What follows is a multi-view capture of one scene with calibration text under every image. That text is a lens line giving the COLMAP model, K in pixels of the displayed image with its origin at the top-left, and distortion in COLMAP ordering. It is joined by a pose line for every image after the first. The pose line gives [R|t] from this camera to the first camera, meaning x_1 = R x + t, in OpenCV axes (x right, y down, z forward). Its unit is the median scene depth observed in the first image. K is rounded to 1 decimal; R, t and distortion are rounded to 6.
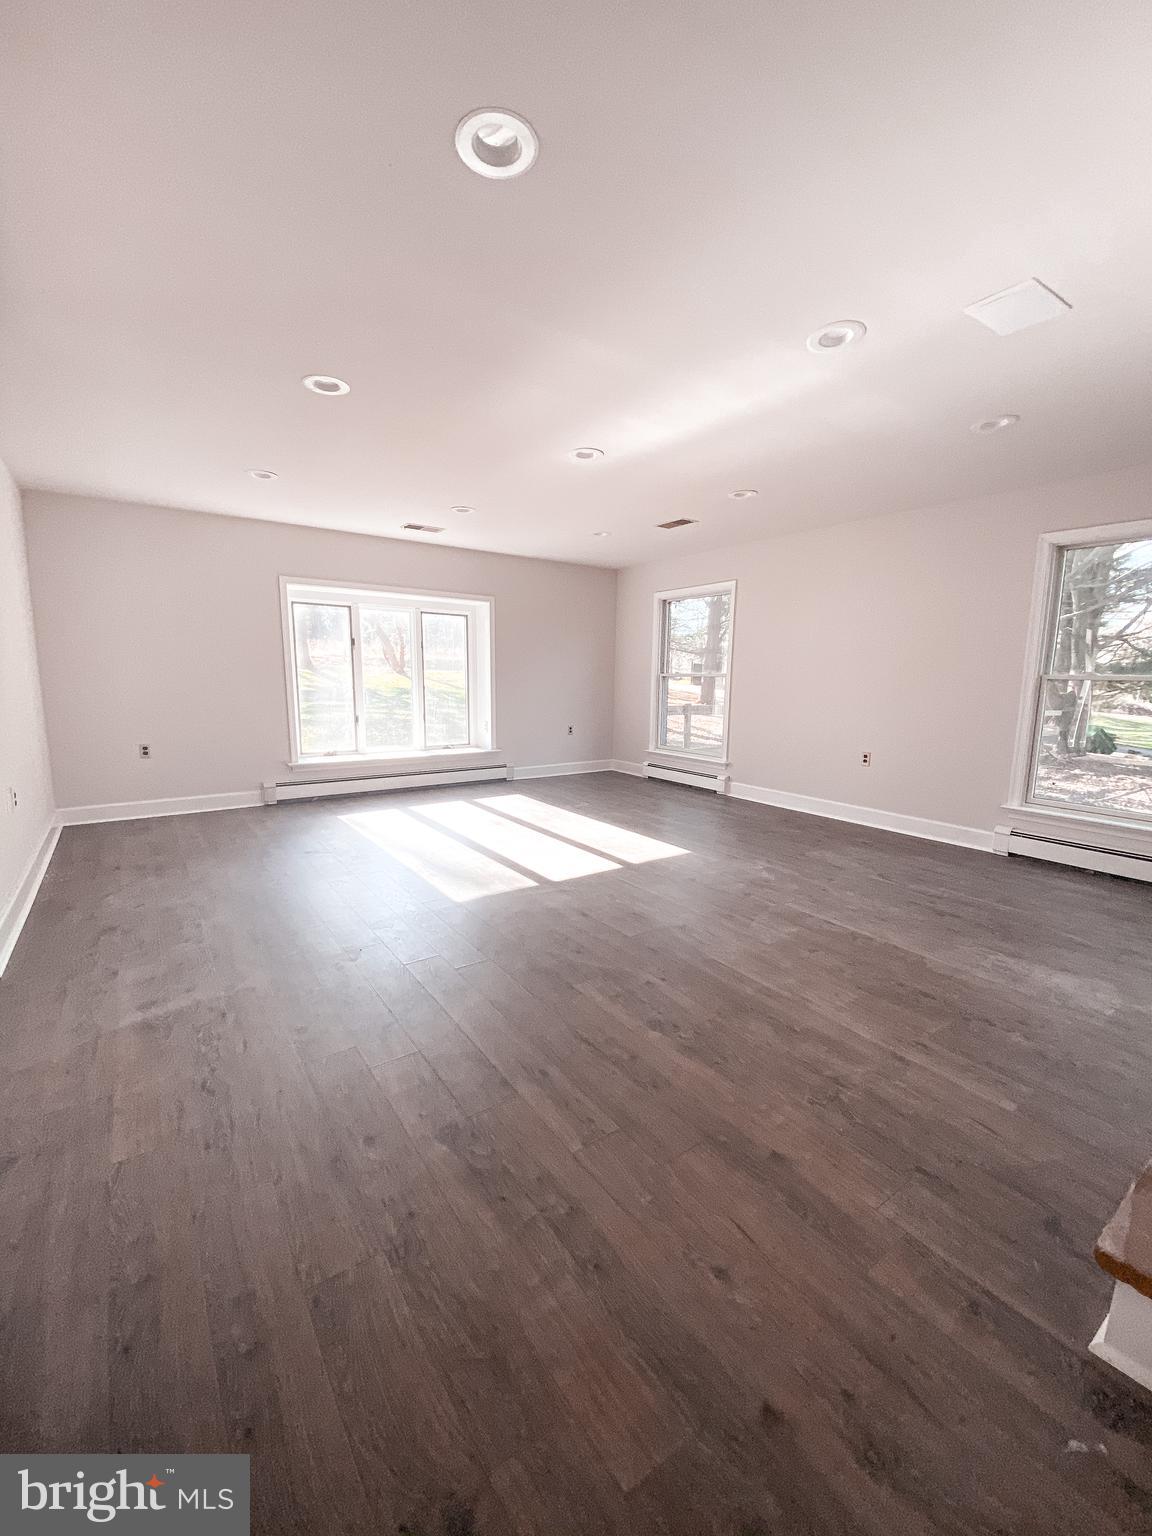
lens RADIAL K [[605.3, 0, 578.6], [0, 605.3, 763.3], [0, 0, 1]] dist [0.001490, -0.016556]
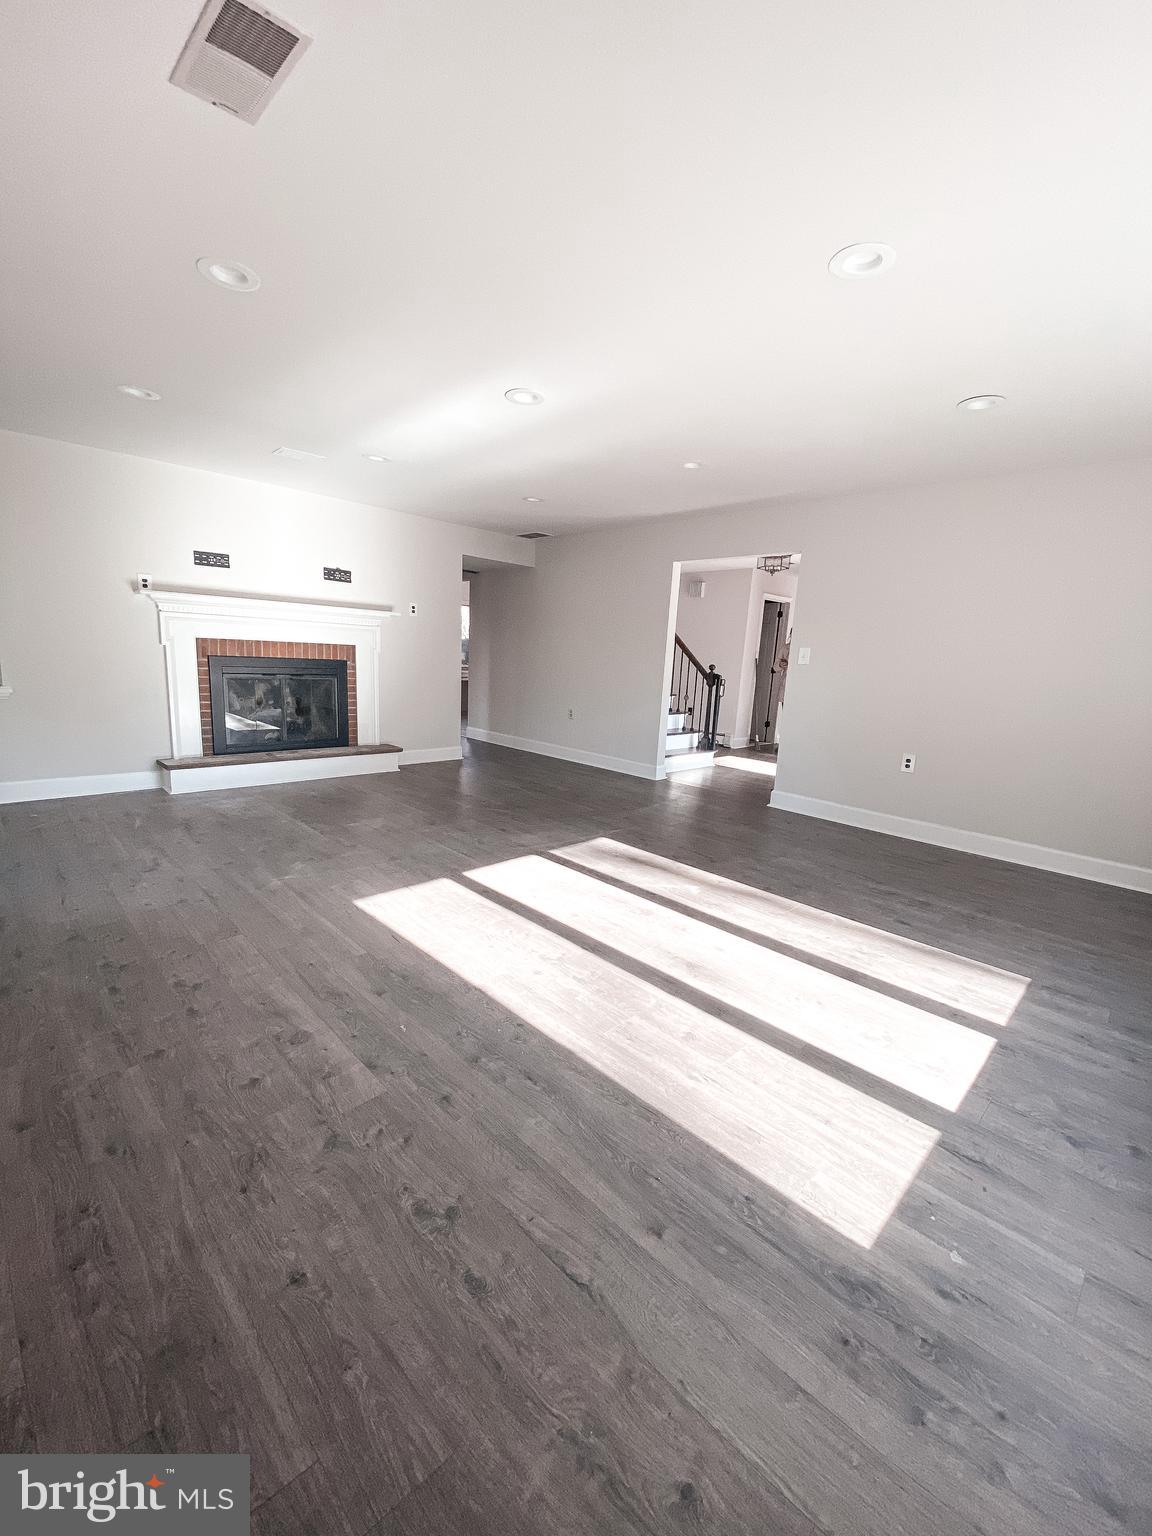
lens RADIAL K [[605.3, 0, 578.6], [0, 605.3, 763.3], [0, 0, 1]] dist [0.001490, -0.016556]
pose [[-0.986165, -0.030153, -0.163004, 0.060936], [-0.083353, 0.940164, 0.330370, -0.306001], [0.143289, 0.339386, -0.929670, 1.982136]]
